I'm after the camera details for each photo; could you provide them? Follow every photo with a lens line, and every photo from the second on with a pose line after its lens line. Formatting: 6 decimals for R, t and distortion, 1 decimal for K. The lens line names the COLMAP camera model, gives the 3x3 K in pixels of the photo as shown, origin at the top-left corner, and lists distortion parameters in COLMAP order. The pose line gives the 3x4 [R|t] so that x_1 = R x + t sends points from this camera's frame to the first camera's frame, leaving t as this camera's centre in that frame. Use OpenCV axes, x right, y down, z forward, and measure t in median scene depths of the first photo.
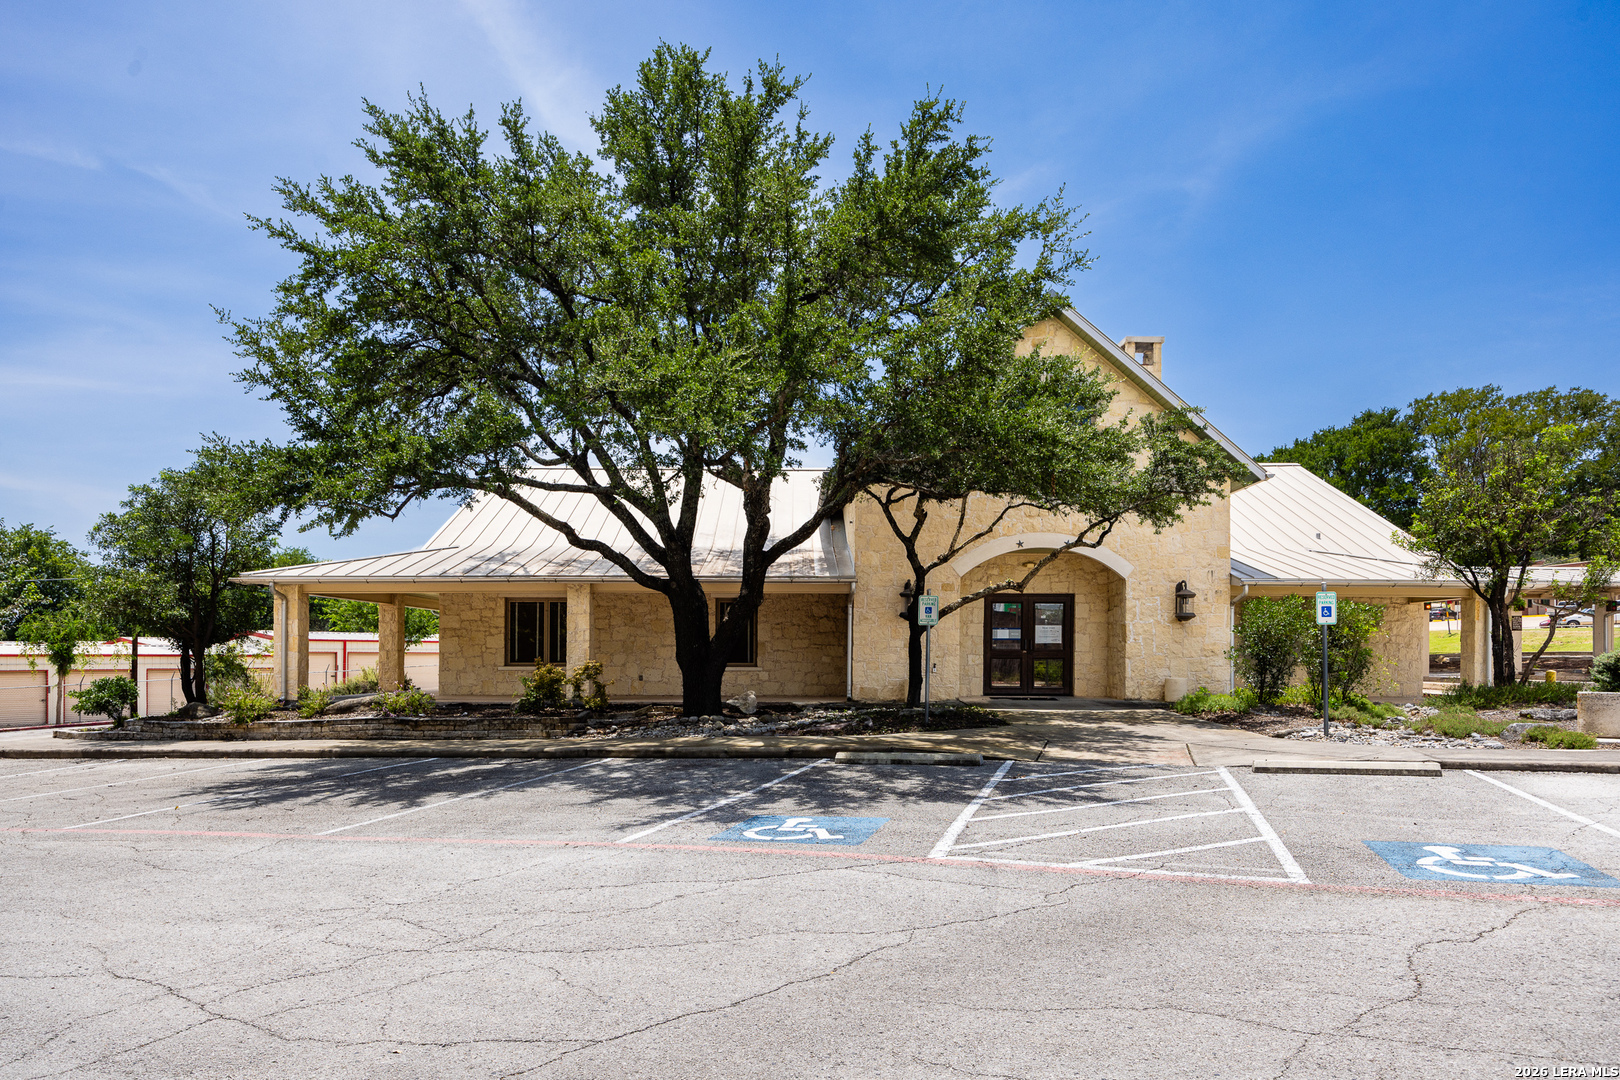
lens RADIAL K [[1062.6, 0, 805.8], [0, 1062.6, 544.1], [0, 0, 1]] dist [-0.008381, -0.000640]
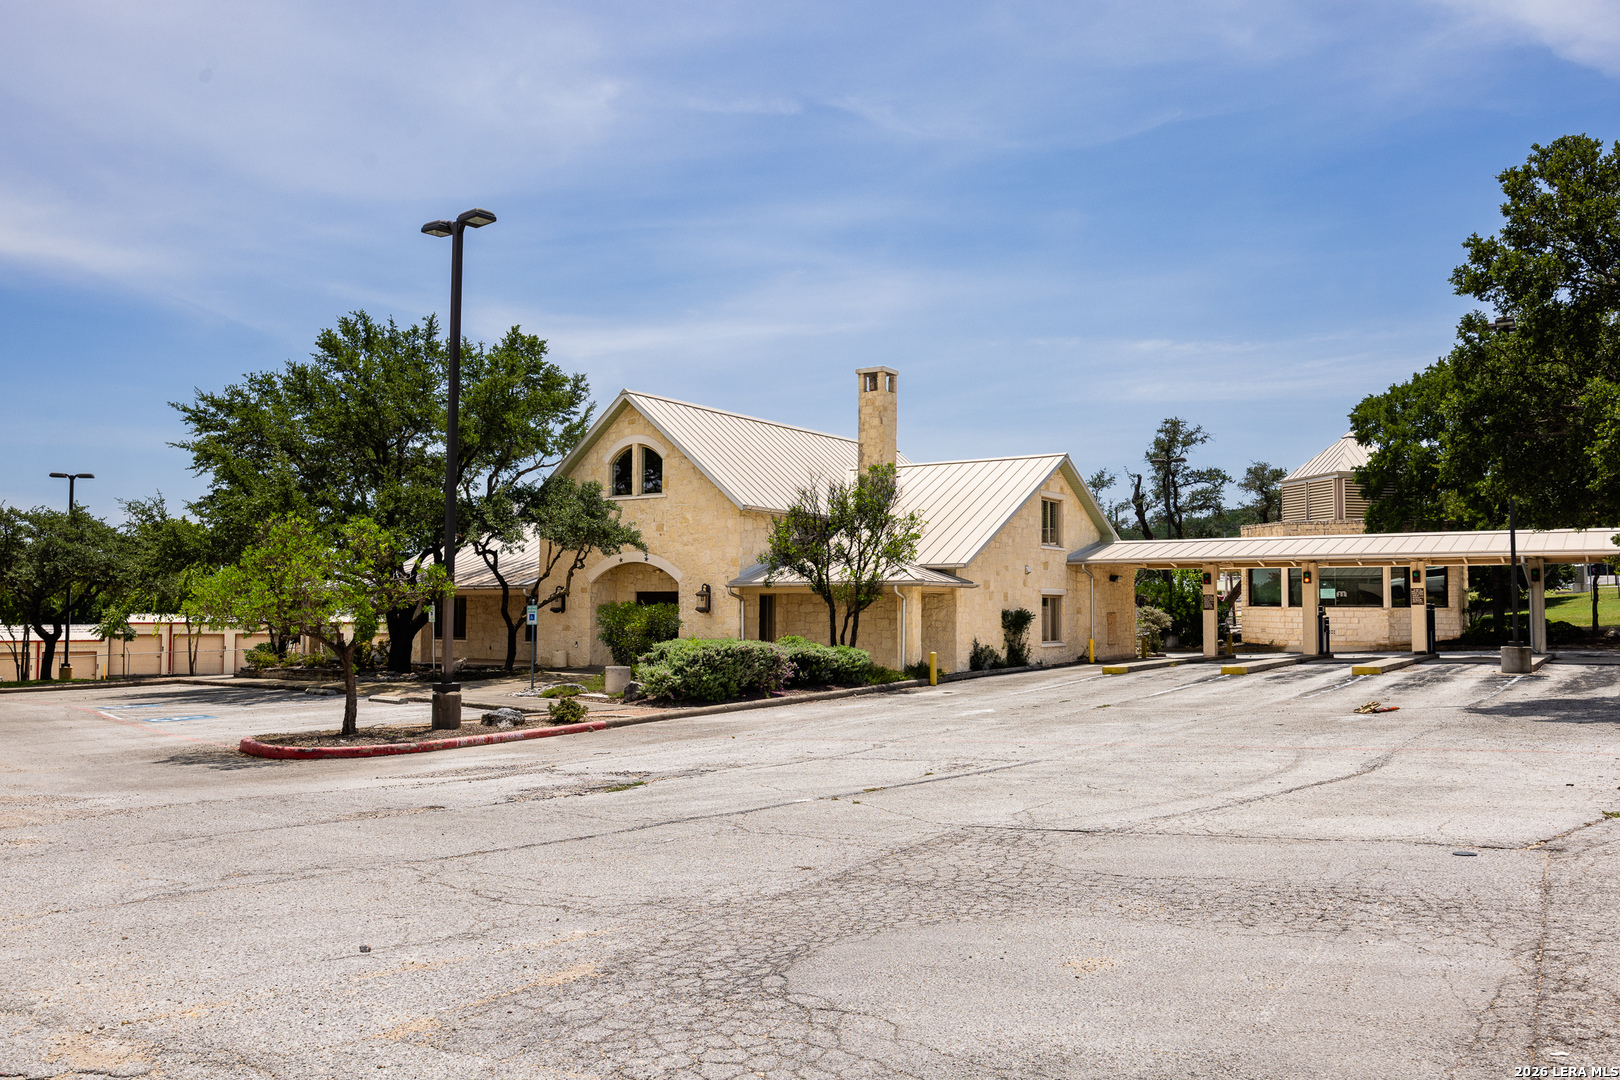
lens RADIAL K [[1307.7, 0, 832.2], [0, 1307.7, 497.9], [0, 0, 1]] dist [-0.048383, 0.010743]
pose [[0.832719, -0.049727, -0.551458, 1.434073], [0.061817, 0.998082, 0.003345, -0.073091], [0.550234, -0.036875, 0.834196, -0.330403]]
